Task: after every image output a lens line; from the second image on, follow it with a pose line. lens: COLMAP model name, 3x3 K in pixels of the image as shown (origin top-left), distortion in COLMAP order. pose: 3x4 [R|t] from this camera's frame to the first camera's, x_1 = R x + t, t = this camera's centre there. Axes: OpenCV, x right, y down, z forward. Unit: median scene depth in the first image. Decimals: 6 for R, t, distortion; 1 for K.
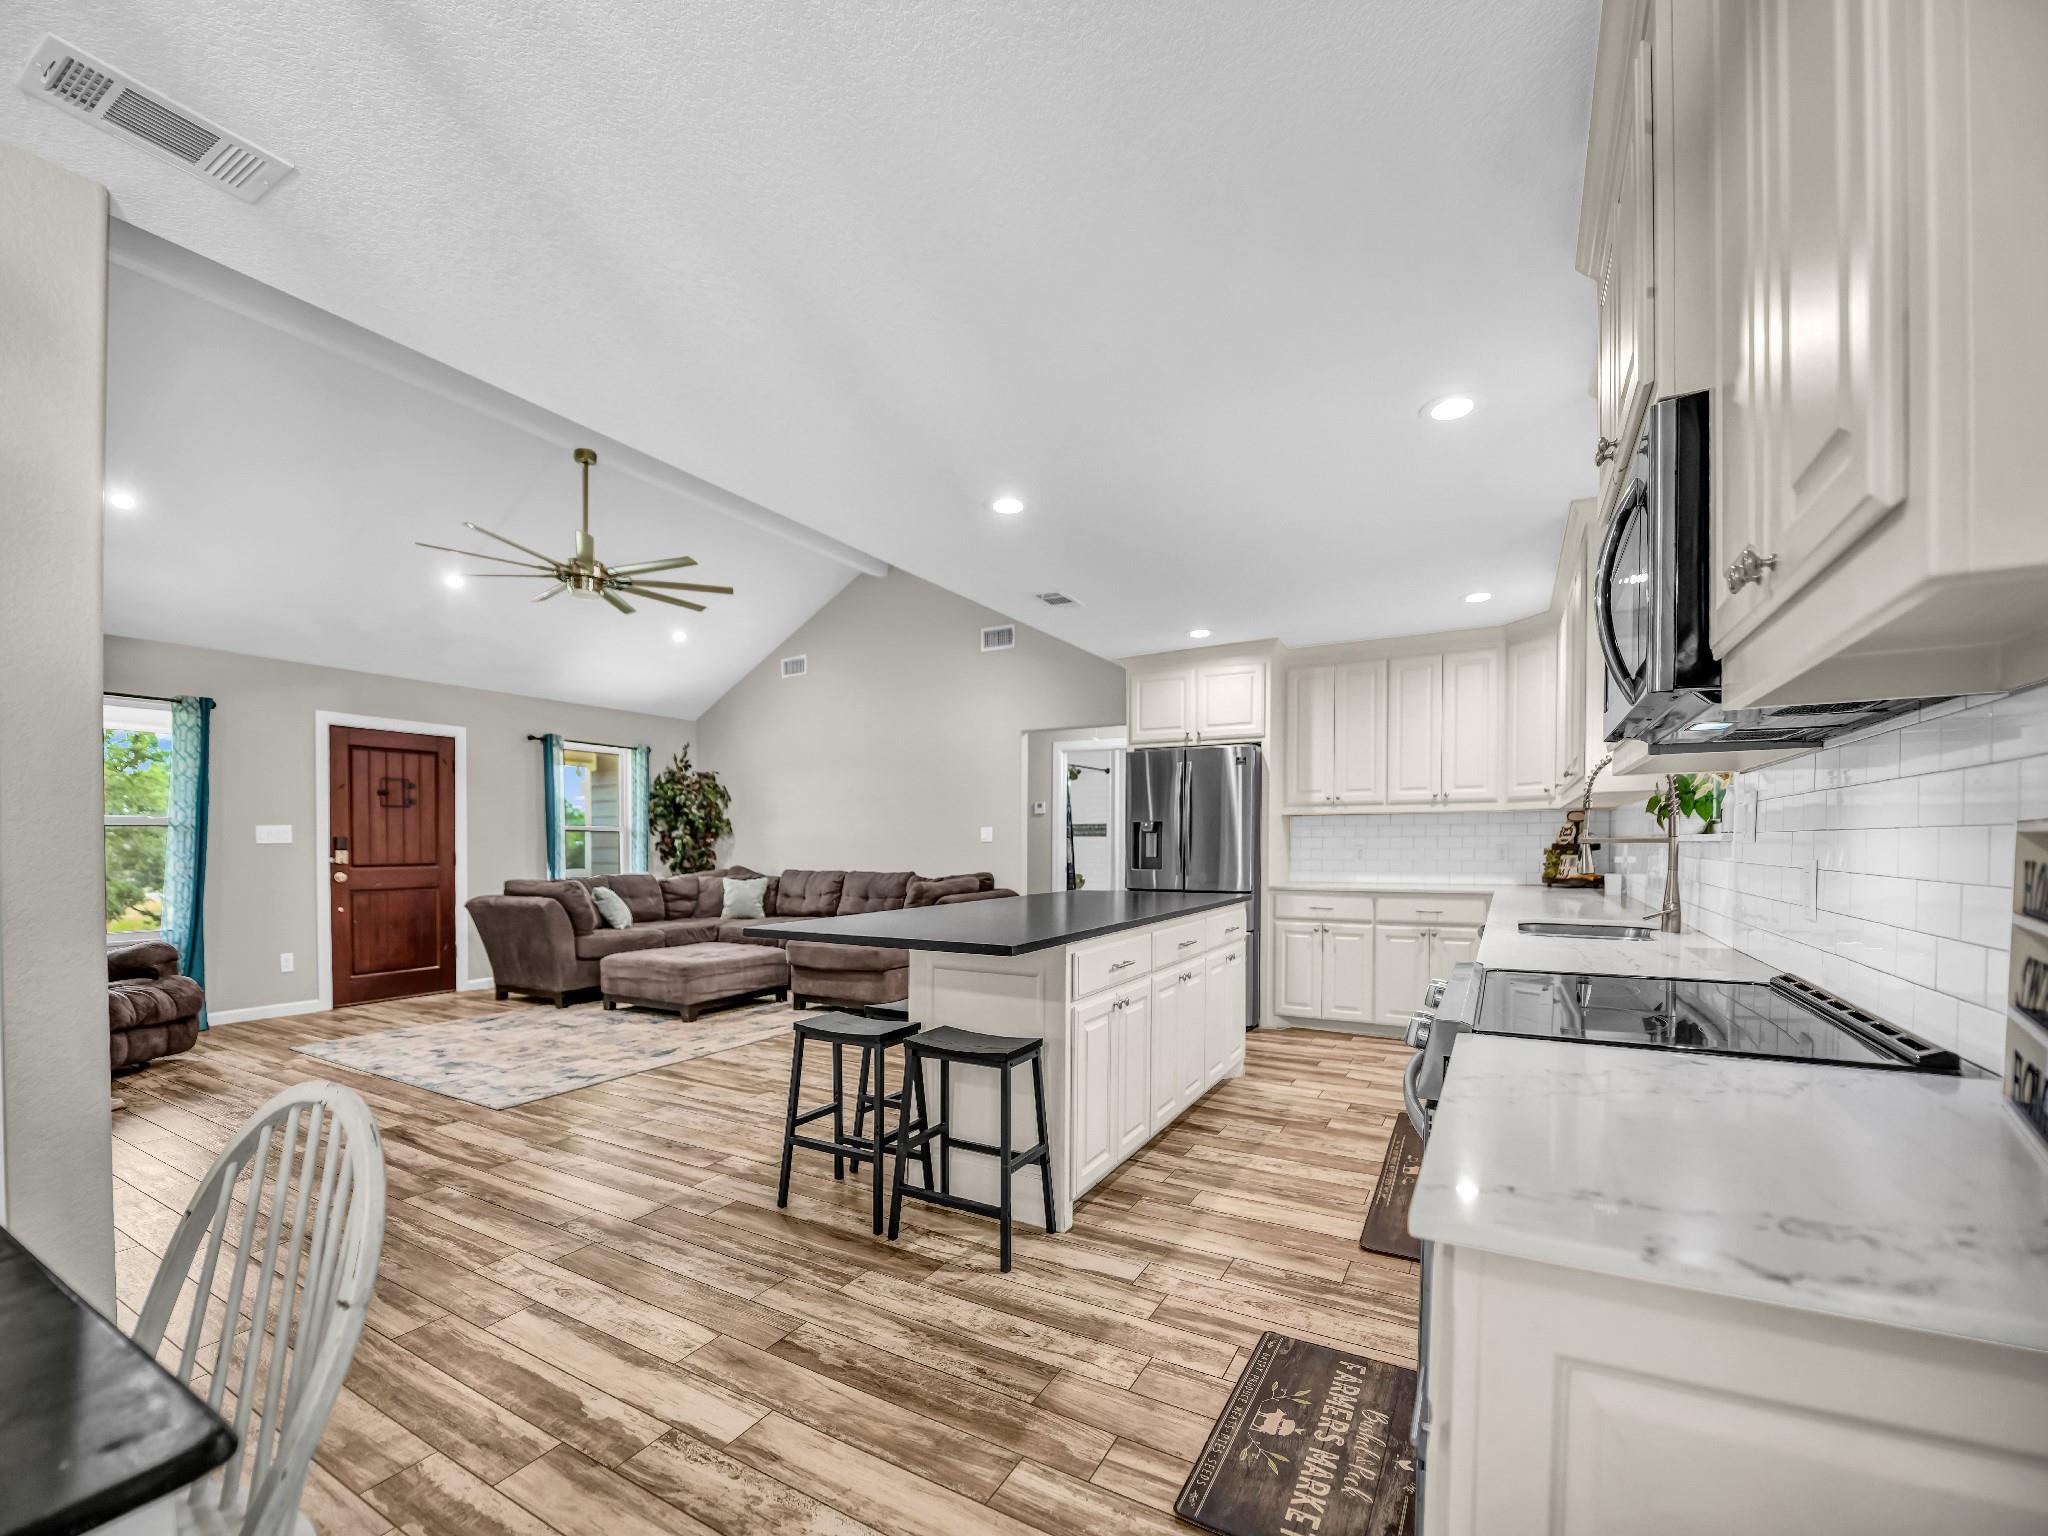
lens RADIAL K [[836.3, 0, 949.0], [0, 836.3, 863.9], [0, 0, 1]] dist [-0.002917, -0.000206]
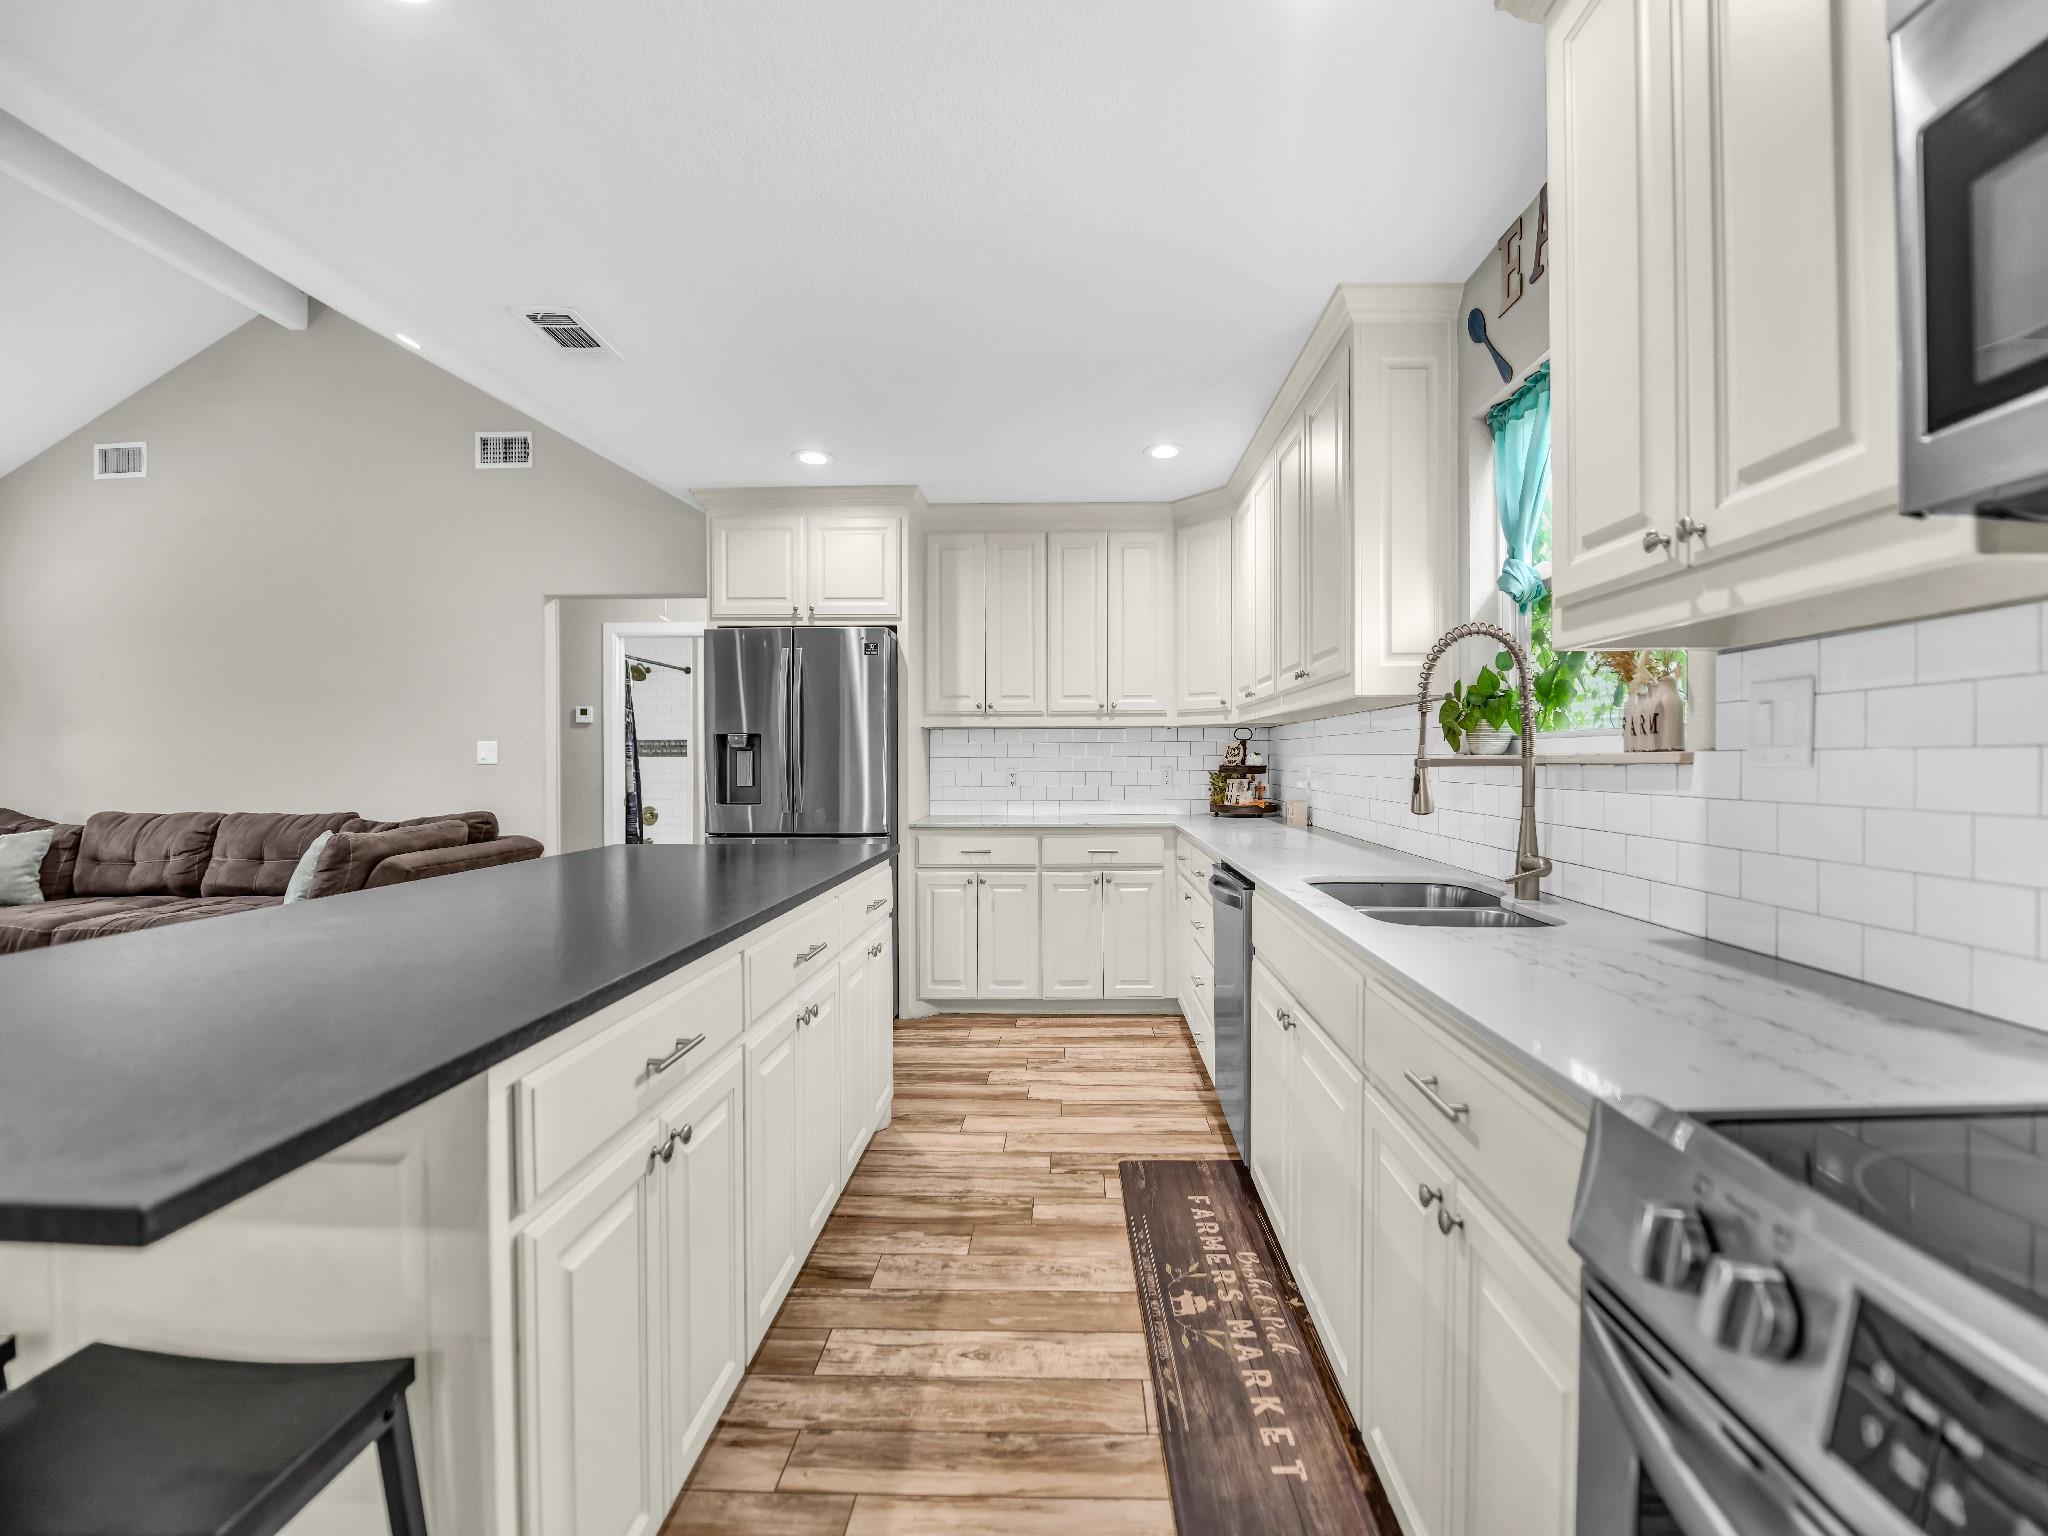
lens RADIAL K [[881.7, 0, 1017.1], [0, 881.7, 770.2], [0, 0, 1]] dist [-0.018612, -0.000376]
pose [[0.860467, -0.005153, 0.509480, 0.077841], [0.014411, 0.999795, -0.014227, -0.008803], [-0.509302, 0.019584, 0.860365, 0.309703]]
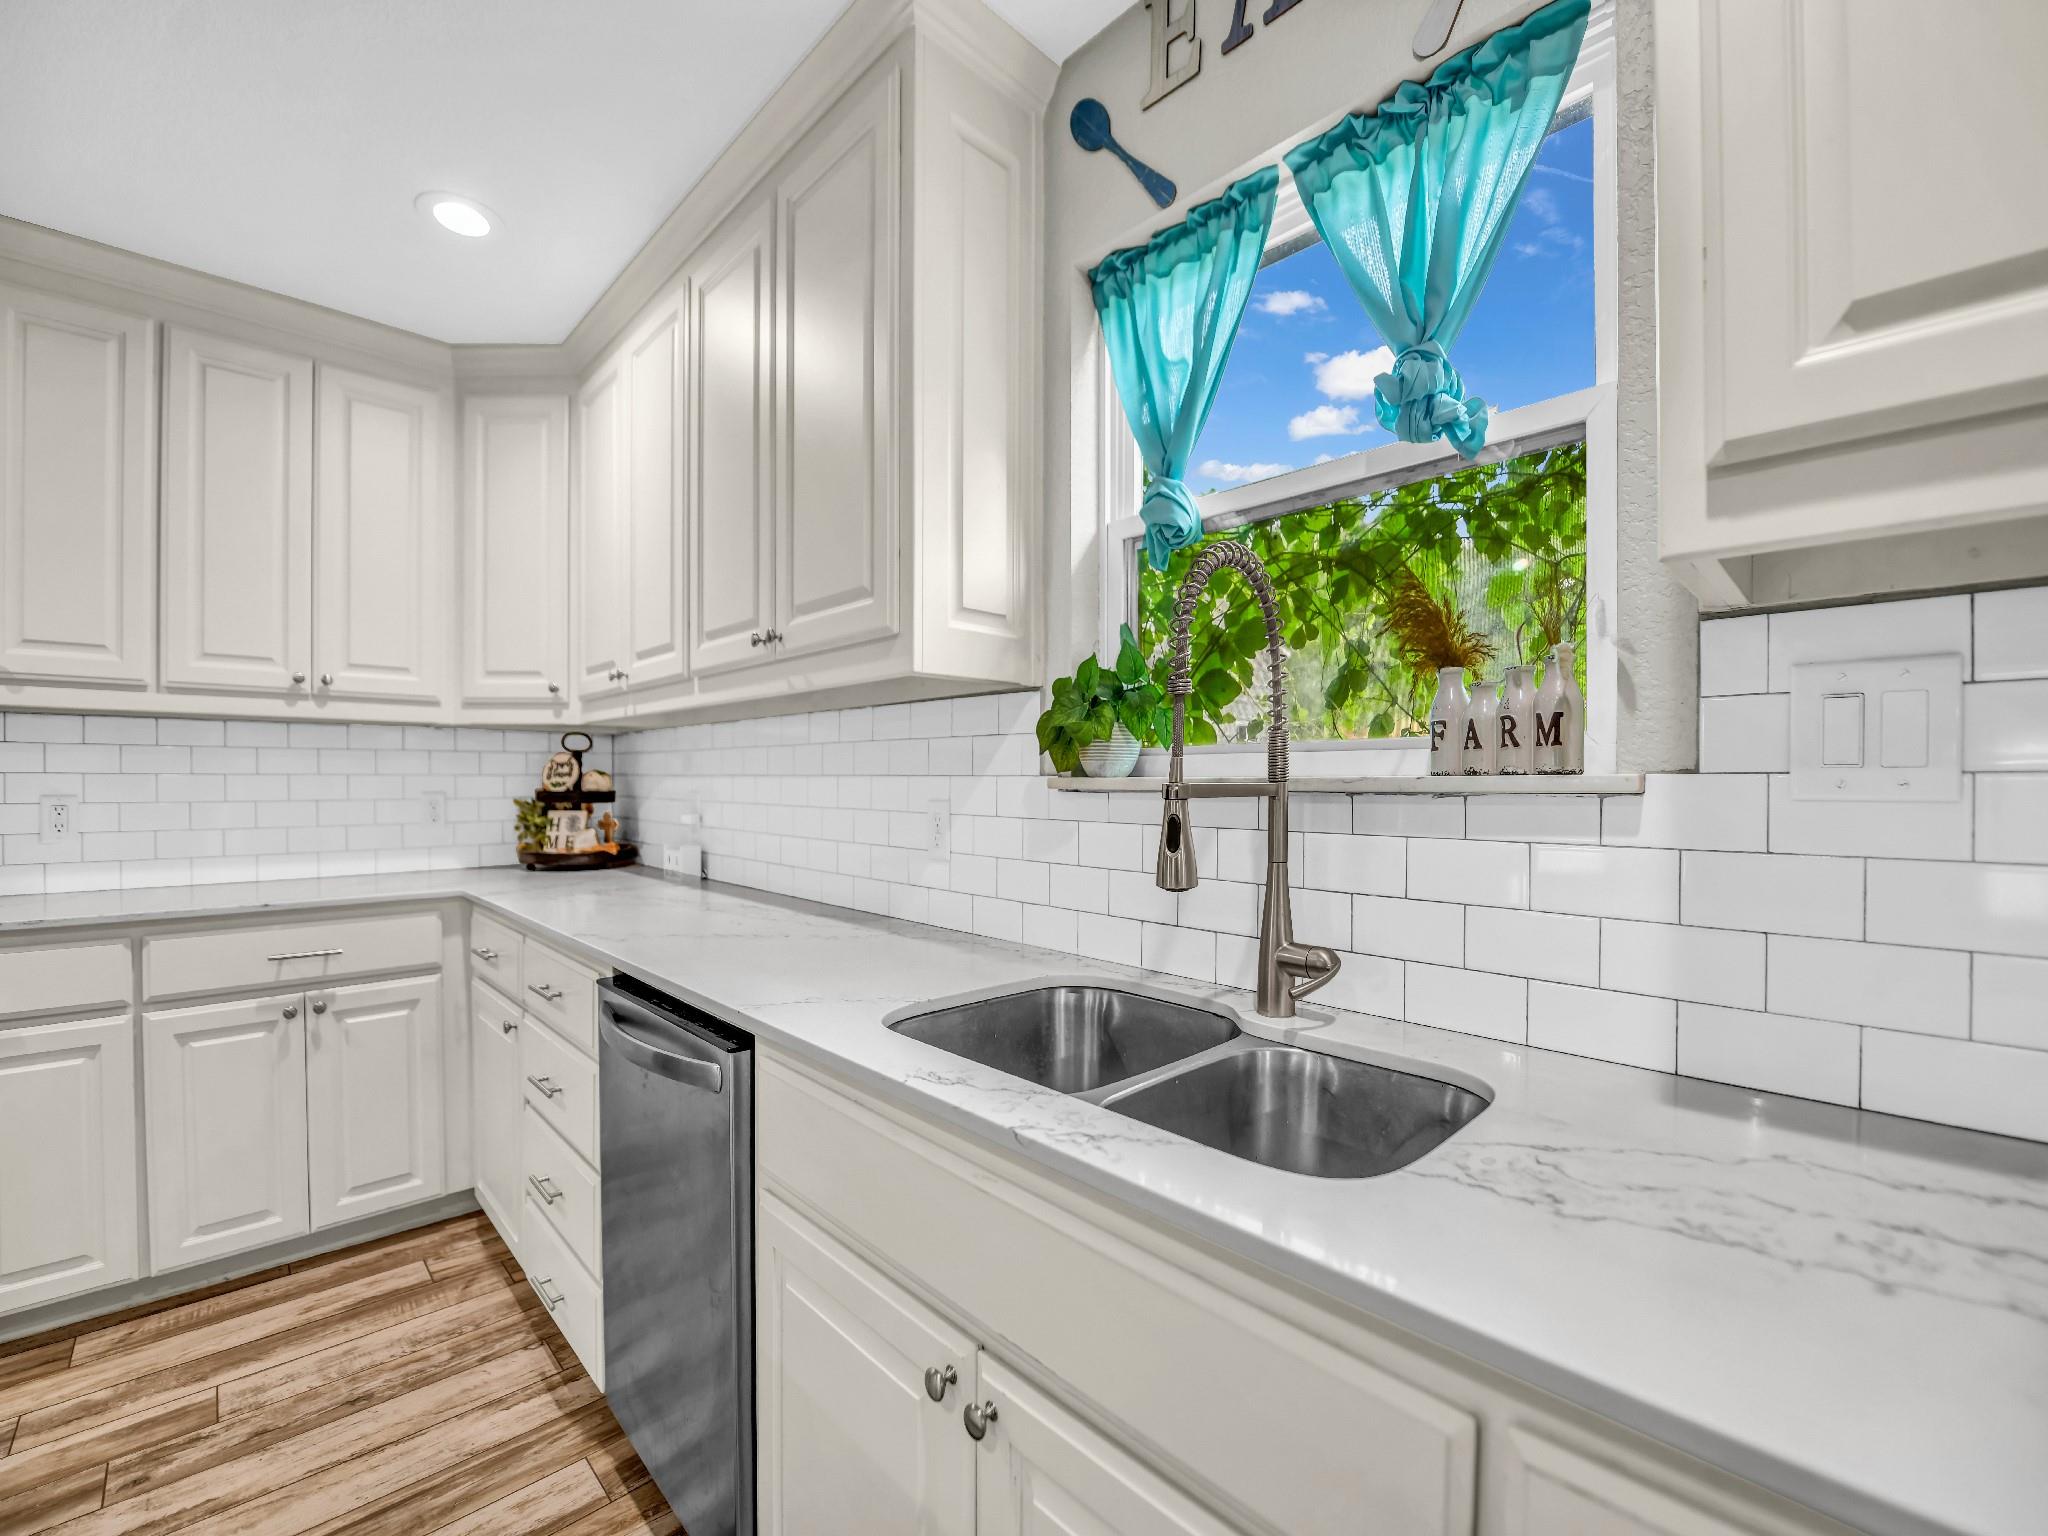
lens RADIAL K [[873.6, 0, 1052.0], [0, 873.6, 789.6], [0, 0, 1]] dist [-0.015751, -0.000852]
pose [[0.194894, -0.003464, 0.980818, 0.219016], [0.022849, 0.999738, -0.001010, -0.015442], [-0.980558, 0.022607, 0.194922, 0.529175]]
